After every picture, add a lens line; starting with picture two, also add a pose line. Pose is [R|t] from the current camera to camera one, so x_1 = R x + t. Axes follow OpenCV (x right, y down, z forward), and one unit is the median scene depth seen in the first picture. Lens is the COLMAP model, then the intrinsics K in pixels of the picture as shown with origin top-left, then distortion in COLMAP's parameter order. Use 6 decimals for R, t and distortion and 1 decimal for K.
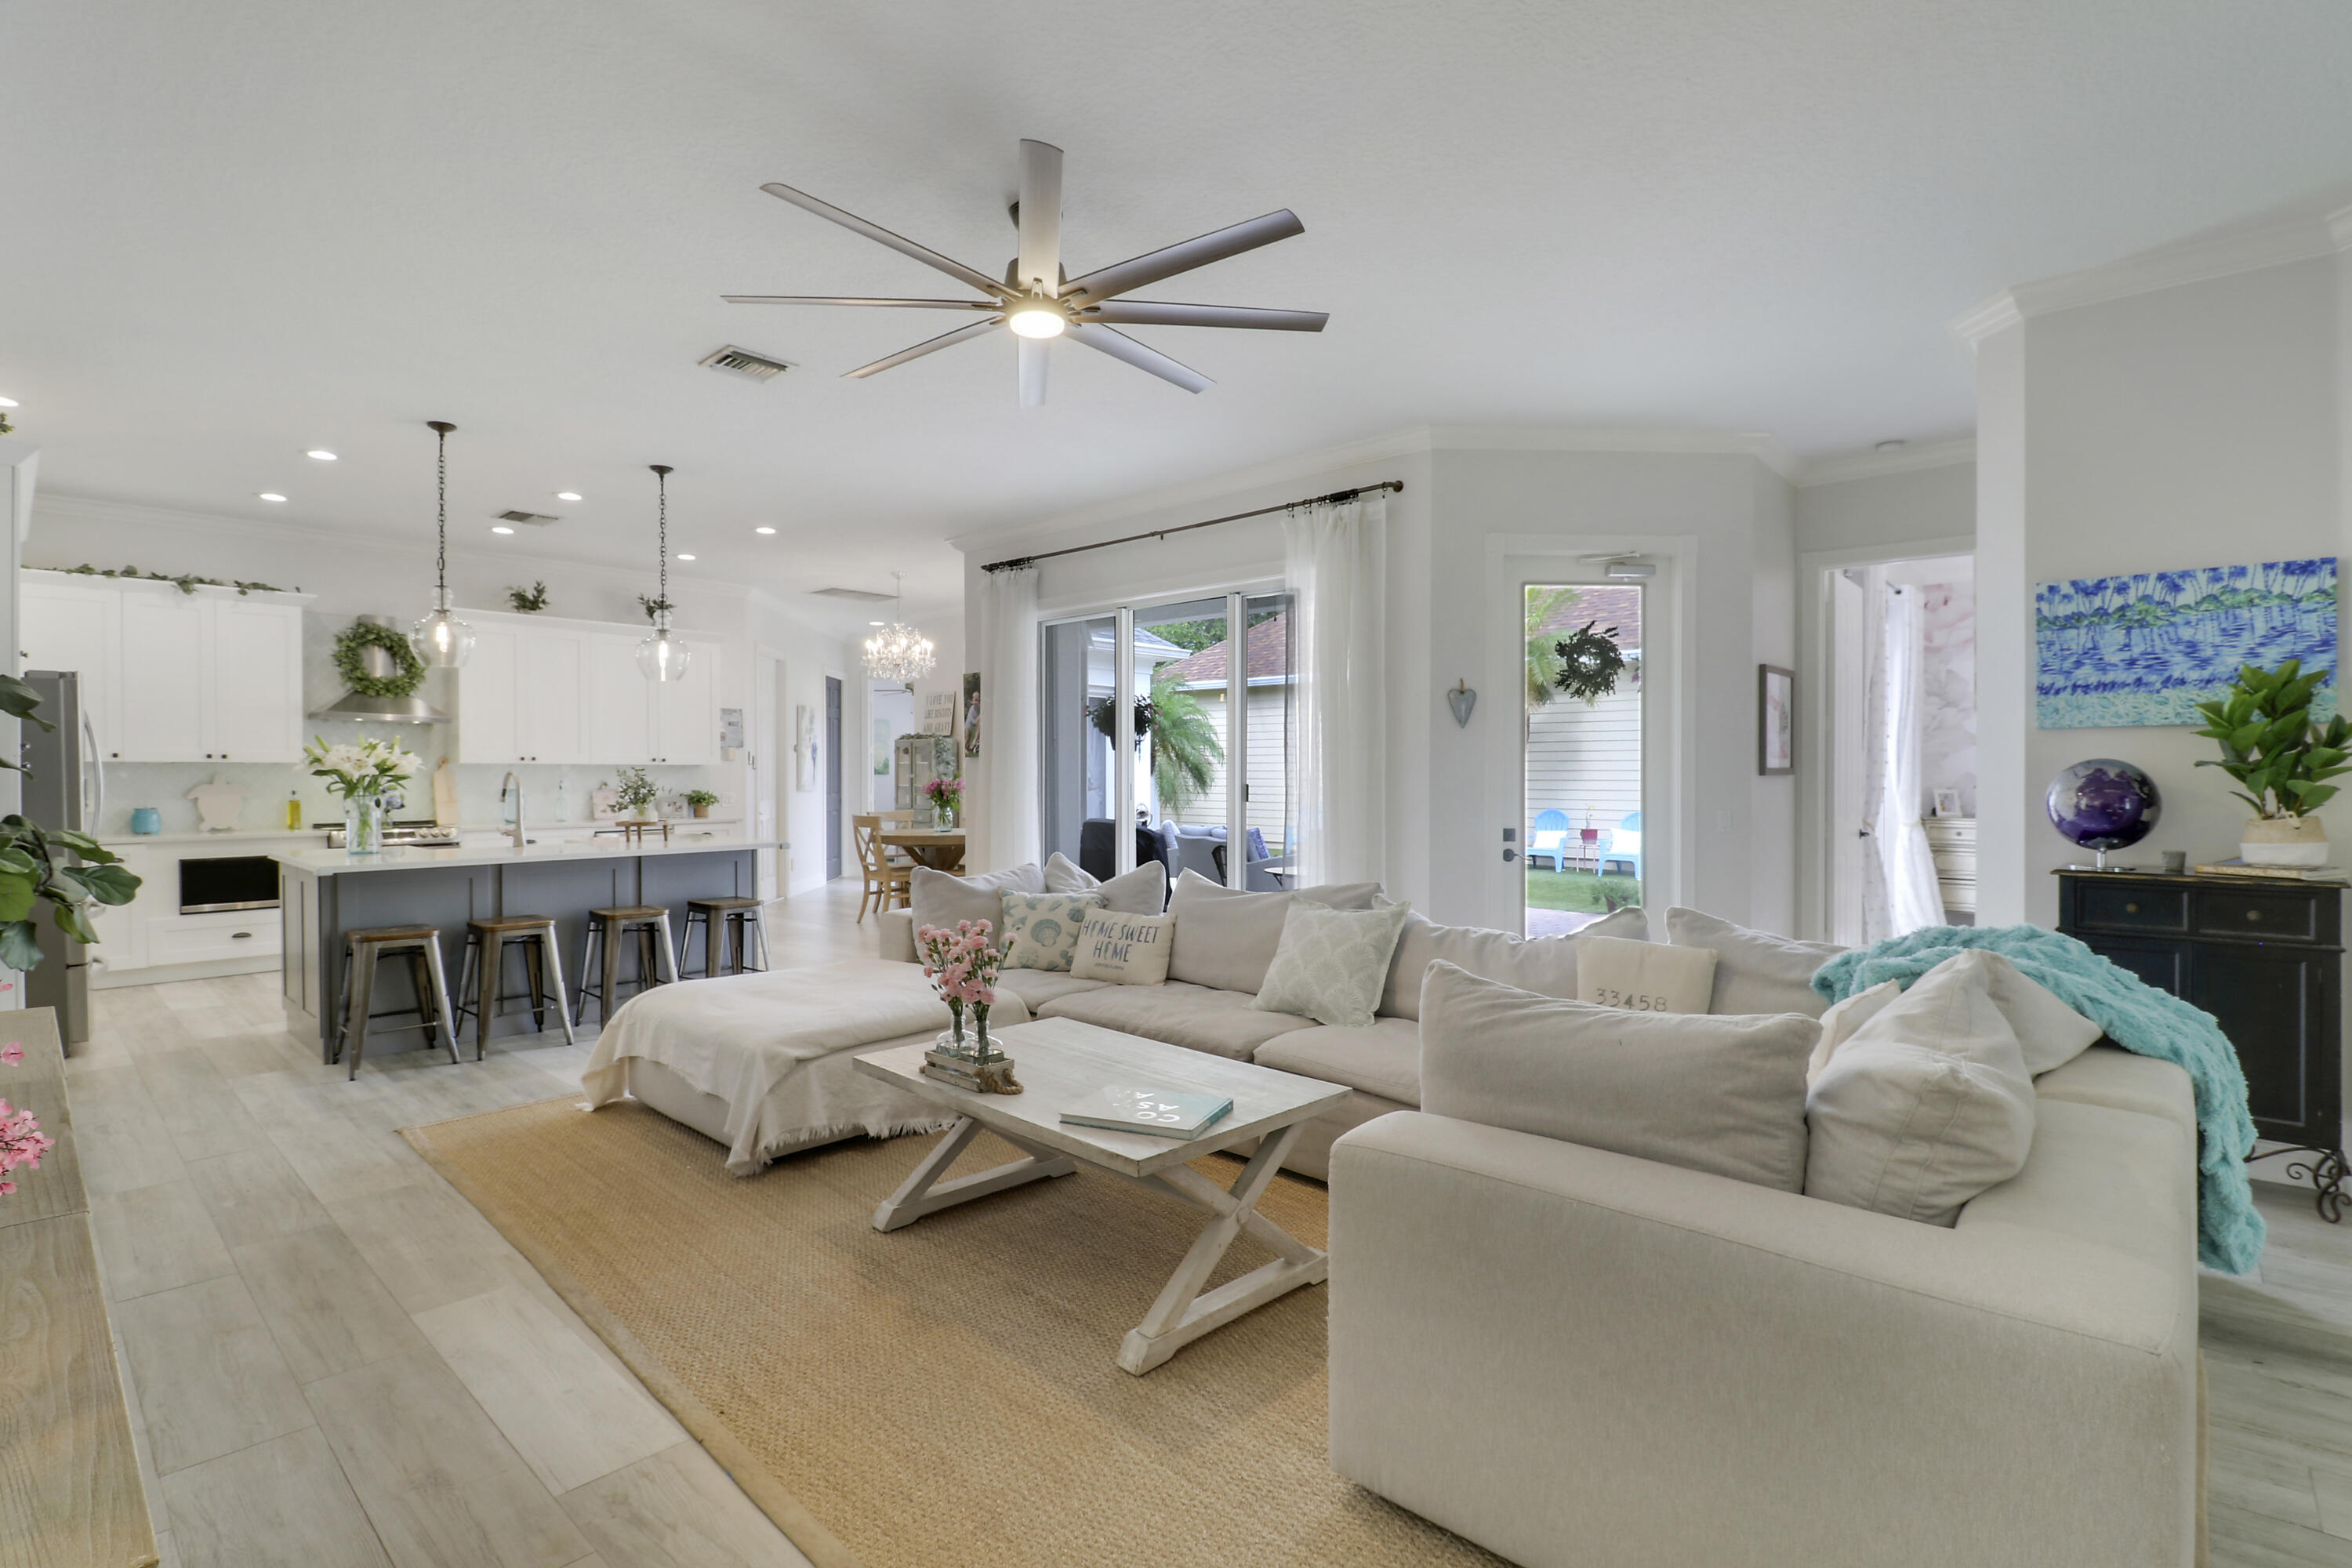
lens RADIAL K [[1098.3, 0, 1184.0], [0, 1098.3, 774.9], [0, 0, 1]] dist [0.006244, -0.013322]
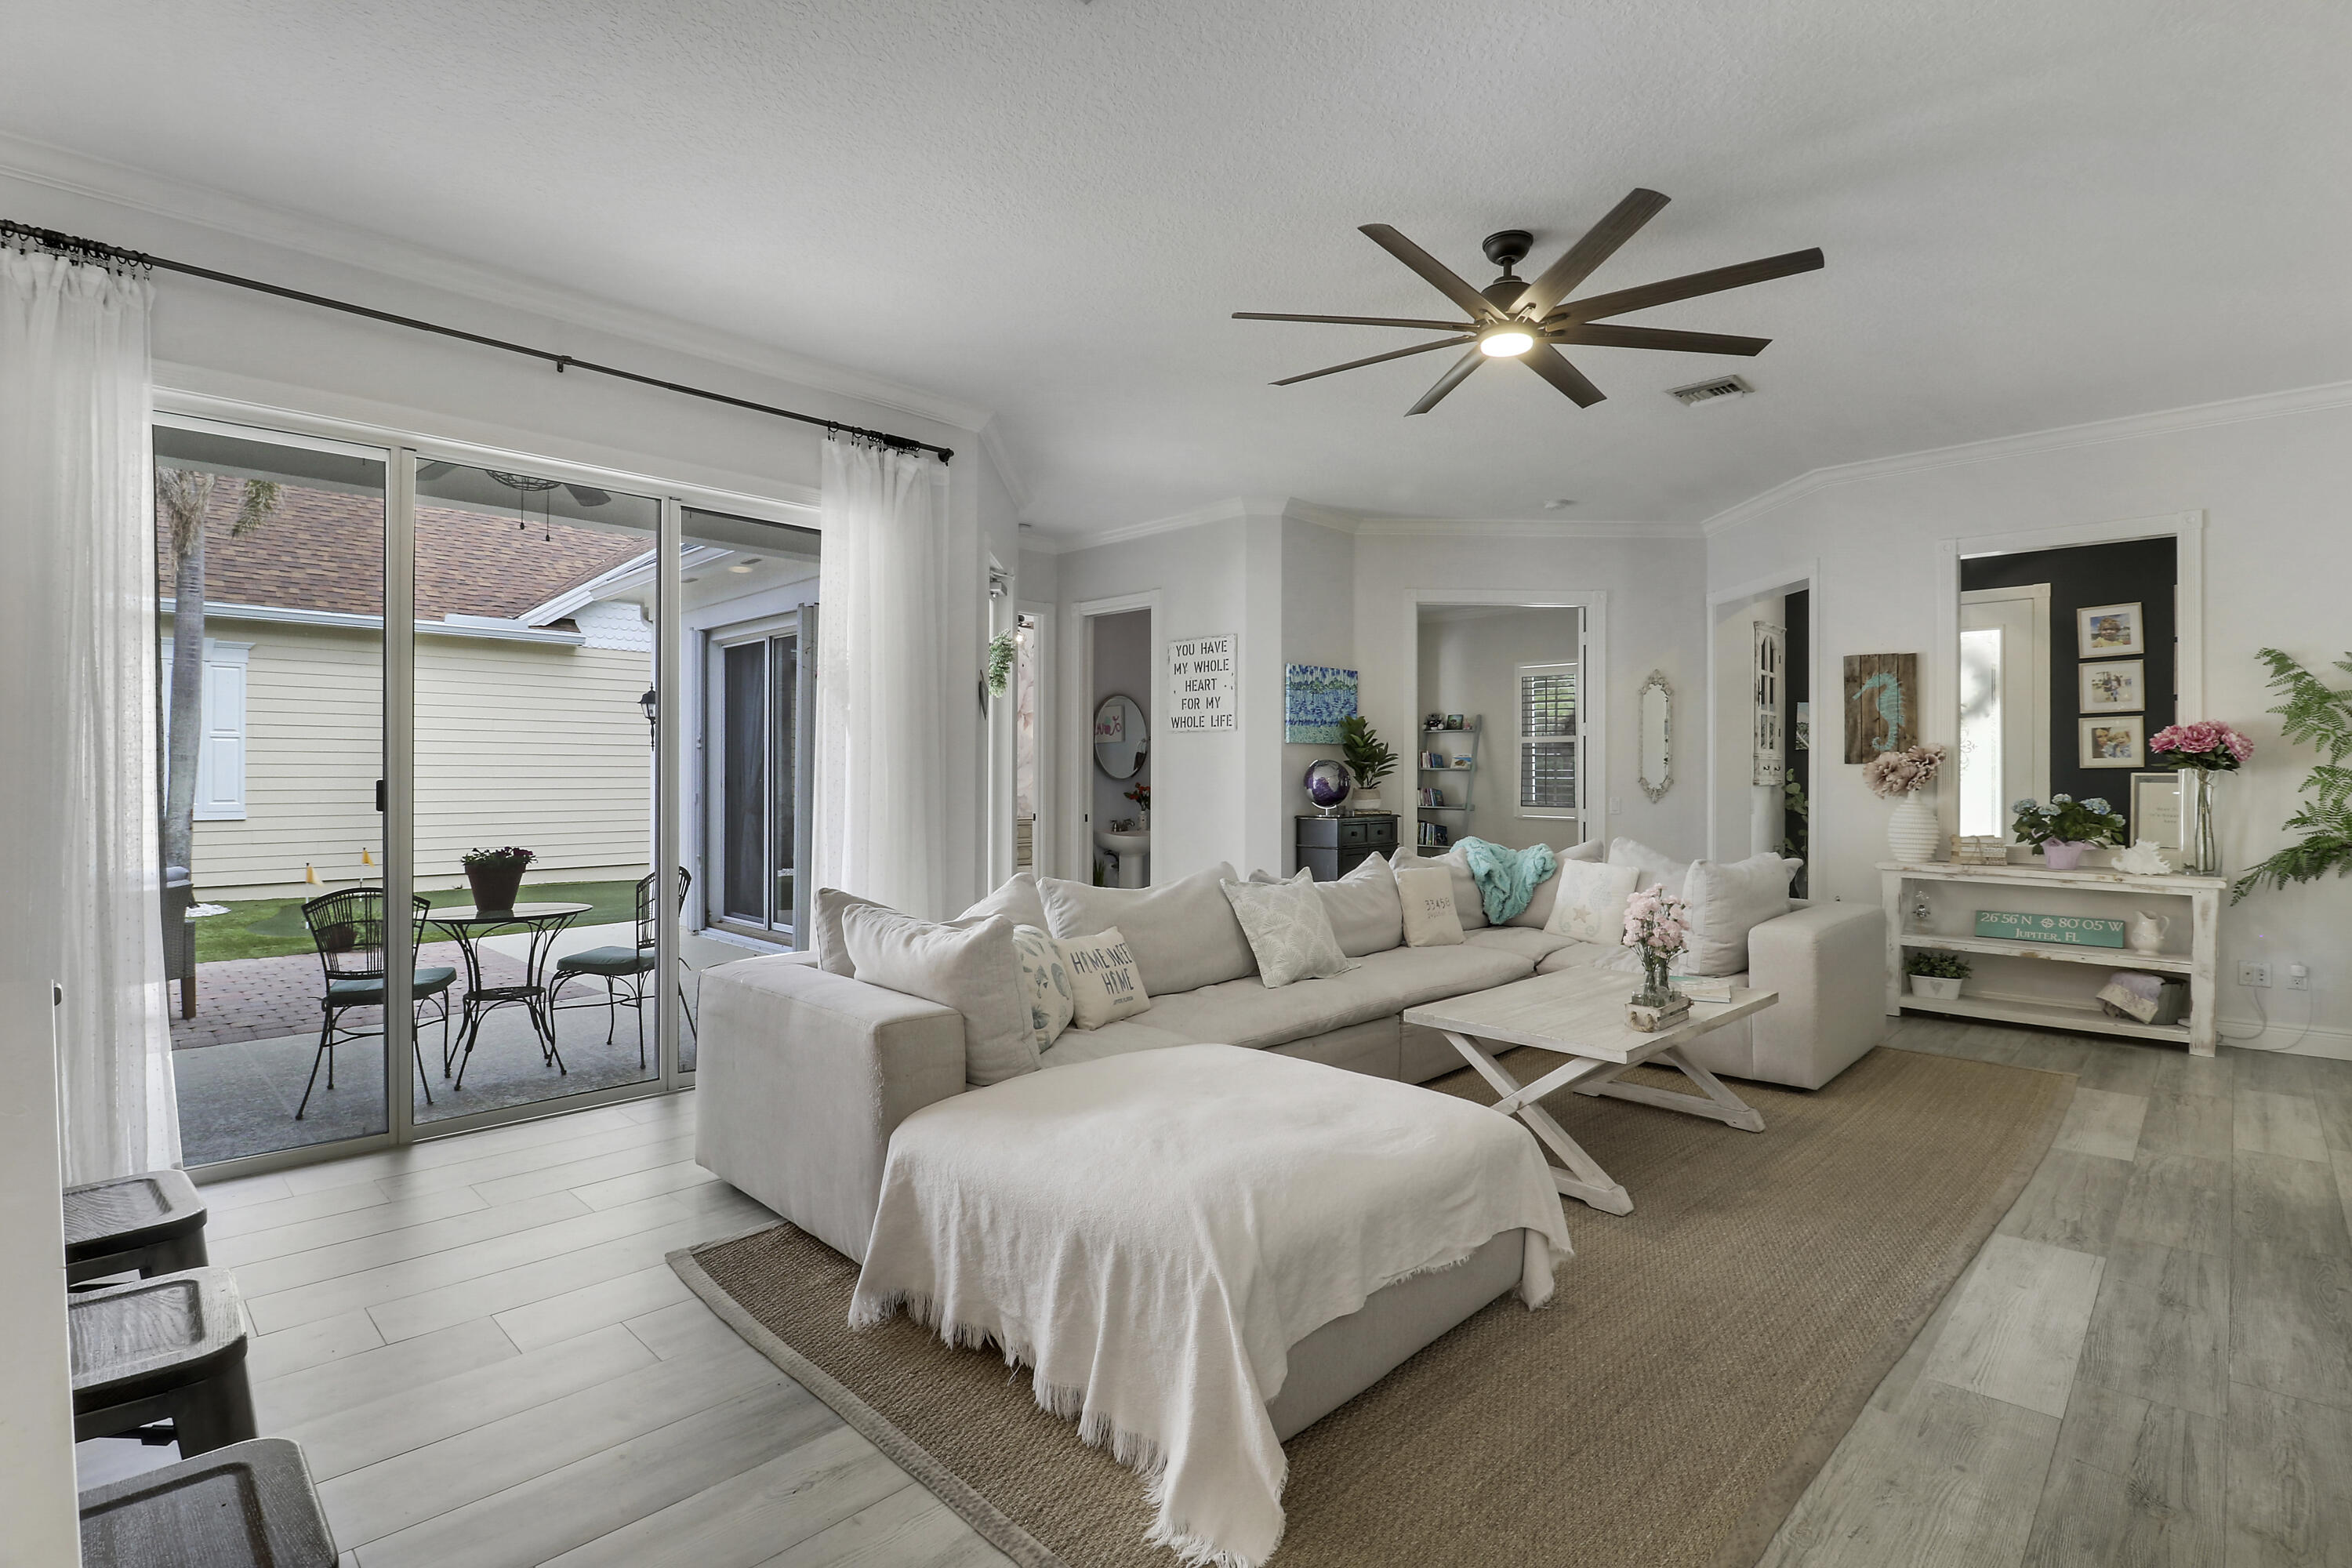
lens RADIAL K [[1098.3, 0, 1188.7], [0, 1098.3, 771.5], [0, 0, 1]] dist [0.006244, -0.013322]
pose [[0.026575, 0.000362, 0.999647, -0.728956], [0.000711, 1.000000, -0.000381, 0.004239], [-0.999647, 0.000721, 0.026574, 0.771783]]
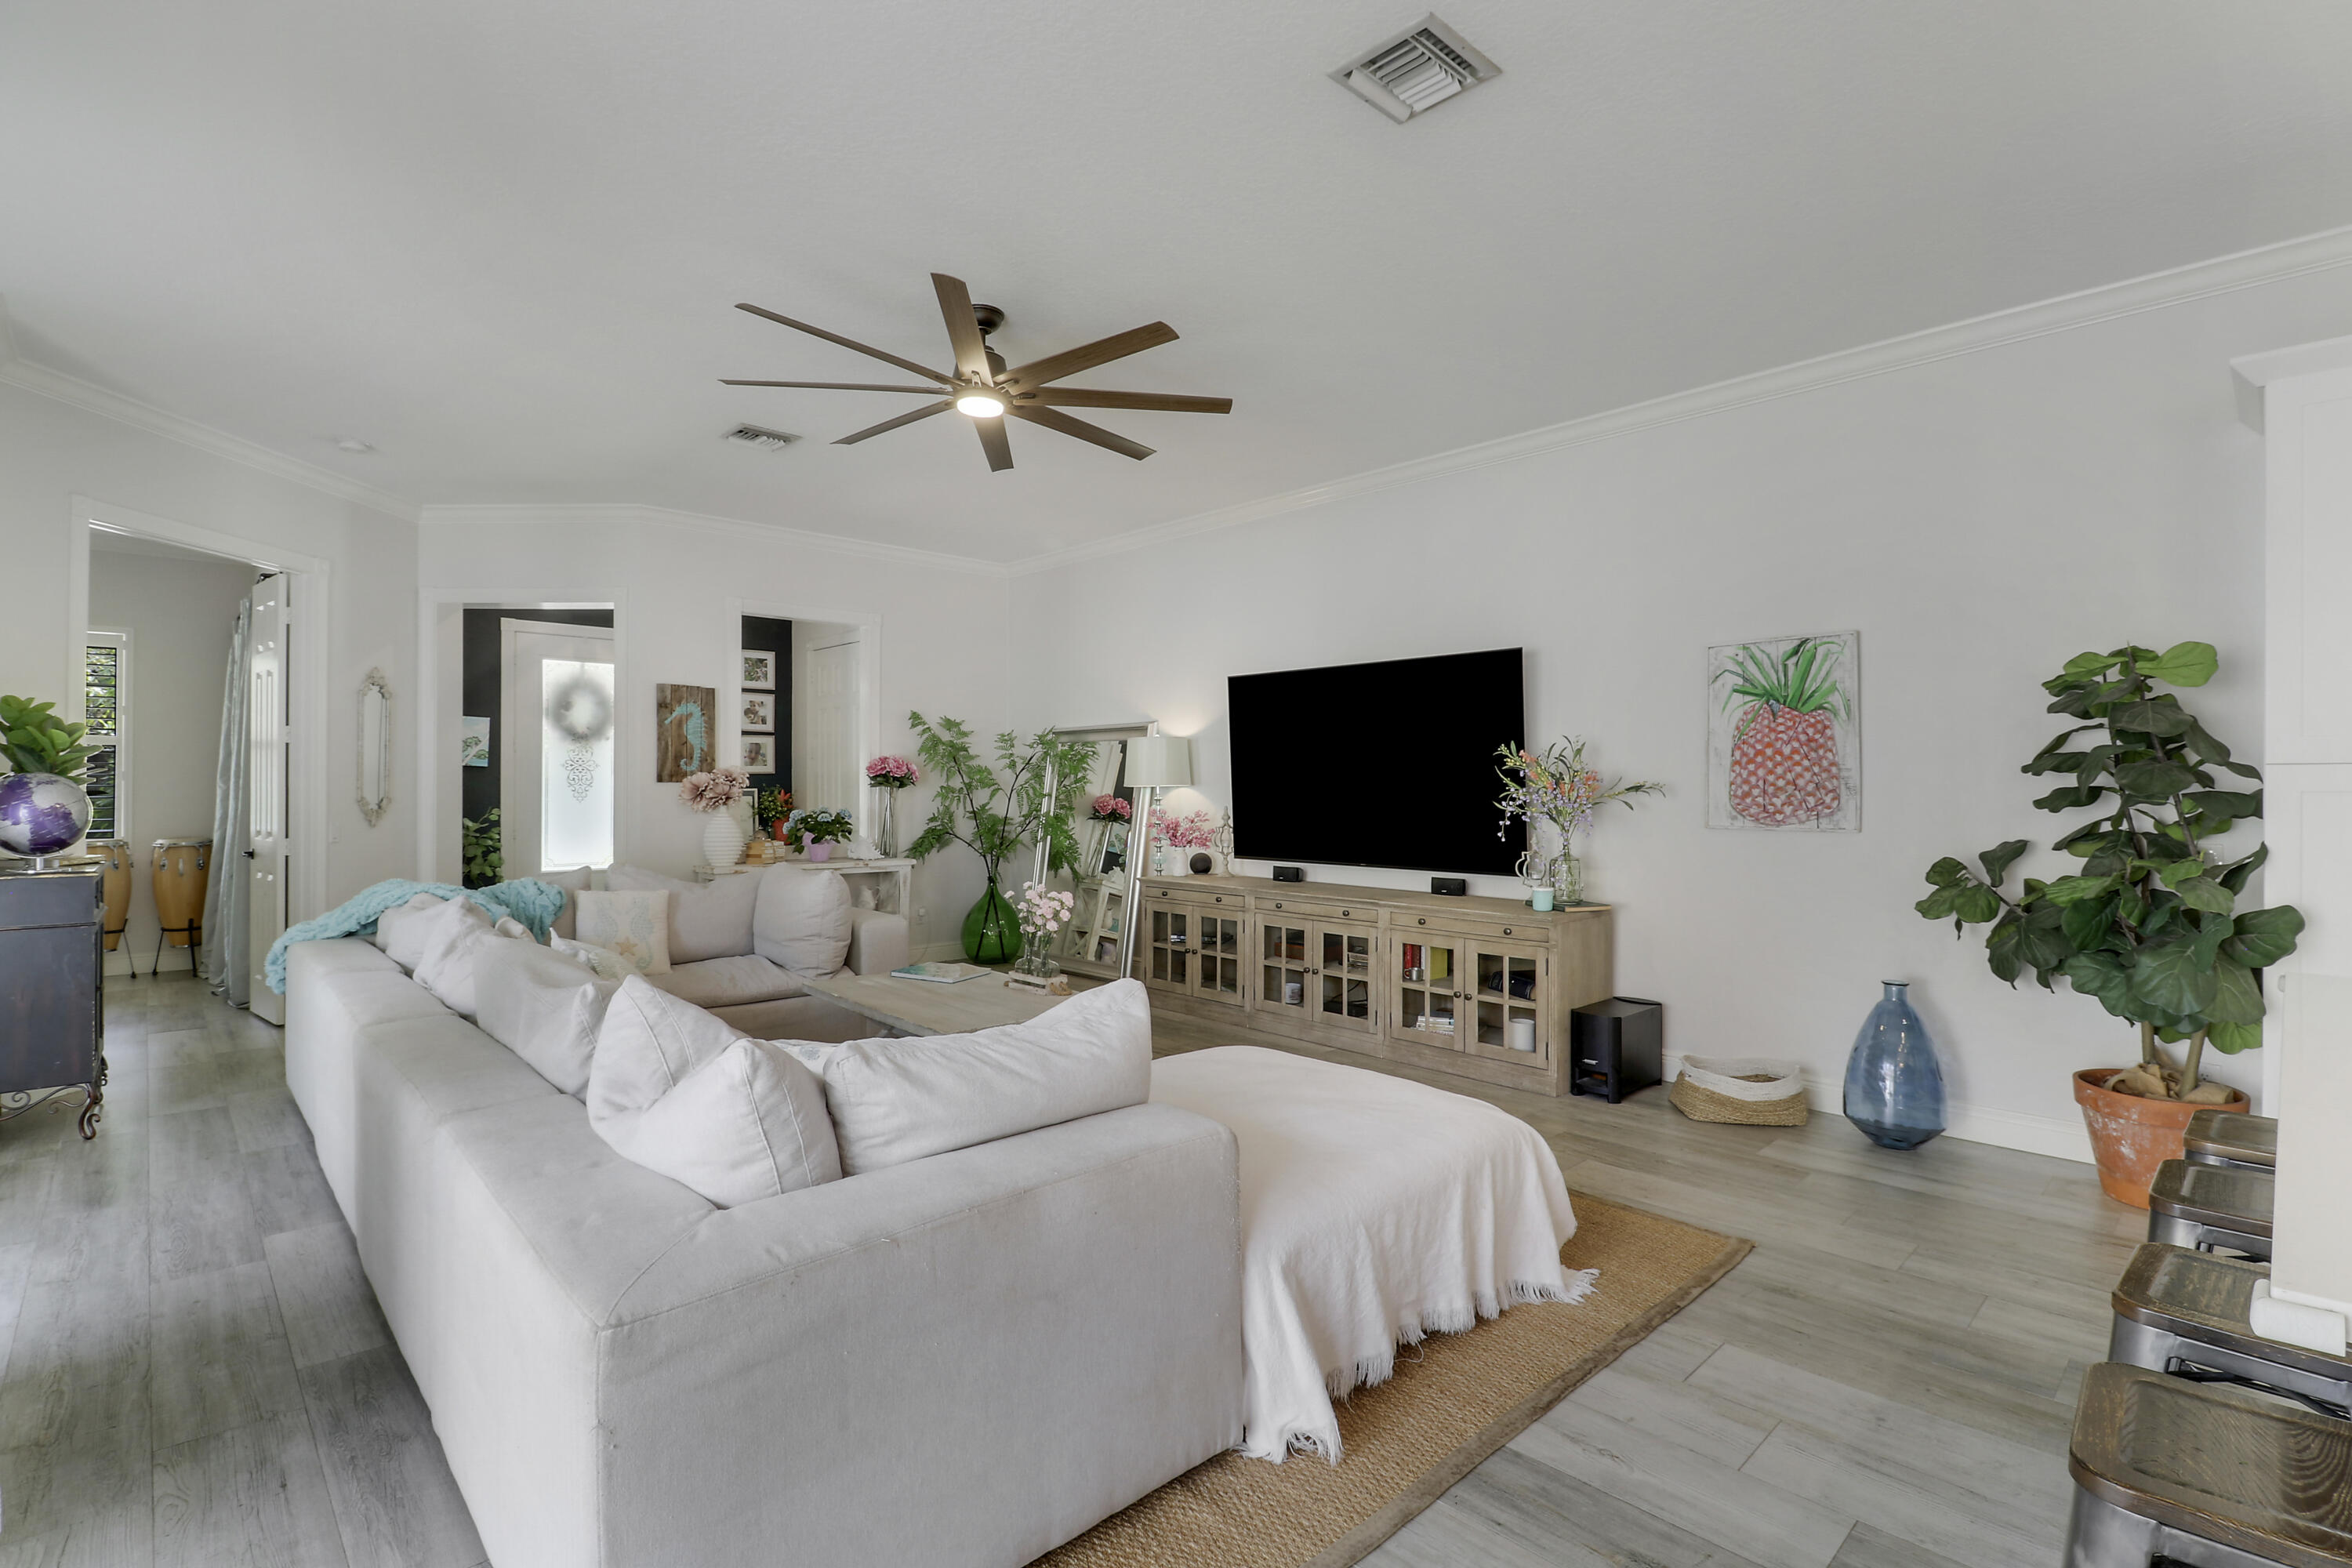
lens RADIAL K [[1098.3, 0, 1175.4], [0, 1098.3, 790.4], [0, 0, 1]] dist [0.006244, -0.013322]
pose [[-0.997020, -0.000503, 0.077148, -0.261373], [0.000102, 0.999969, 0.007841, -0.004154], [-0.077149, 0.007825, -0.996989, 1.301458]]
